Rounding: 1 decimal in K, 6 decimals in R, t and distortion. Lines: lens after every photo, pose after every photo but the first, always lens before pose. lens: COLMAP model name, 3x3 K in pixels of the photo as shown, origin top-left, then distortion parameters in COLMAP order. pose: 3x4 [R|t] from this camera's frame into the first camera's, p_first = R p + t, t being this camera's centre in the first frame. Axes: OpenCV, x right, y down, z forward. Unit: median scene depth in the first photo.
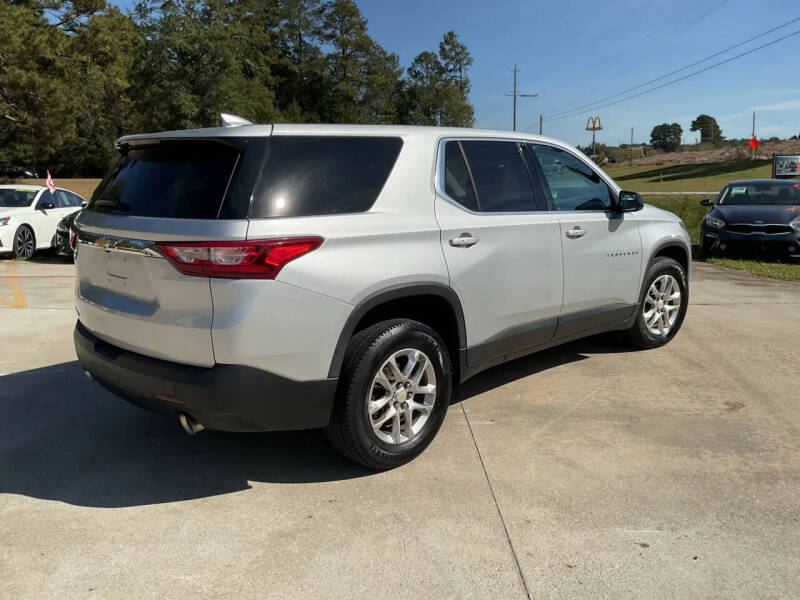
lens RADIAL K [[671.9, 0, 405.1], [0, 671.9, 301.6], [0, 0, 1]] dist [0.058330, -0.115068]
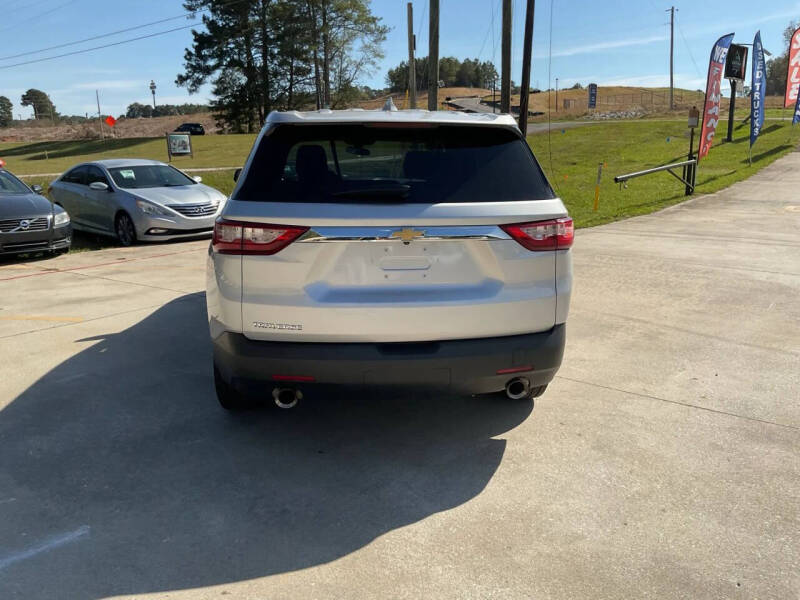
lens RADIAL K [[671.9, 0, 402.1], [0, 671.9, 297.1], [0, 0, 1]] dist [0.058330, -0.115068]
pose [[0.615861, -0.162598, 0.770894, -0.797909], [0.142228, 0.985341, 0.094205, -0.060486], [-0.774911, 0.051625, 0.629959, 0.287409]]
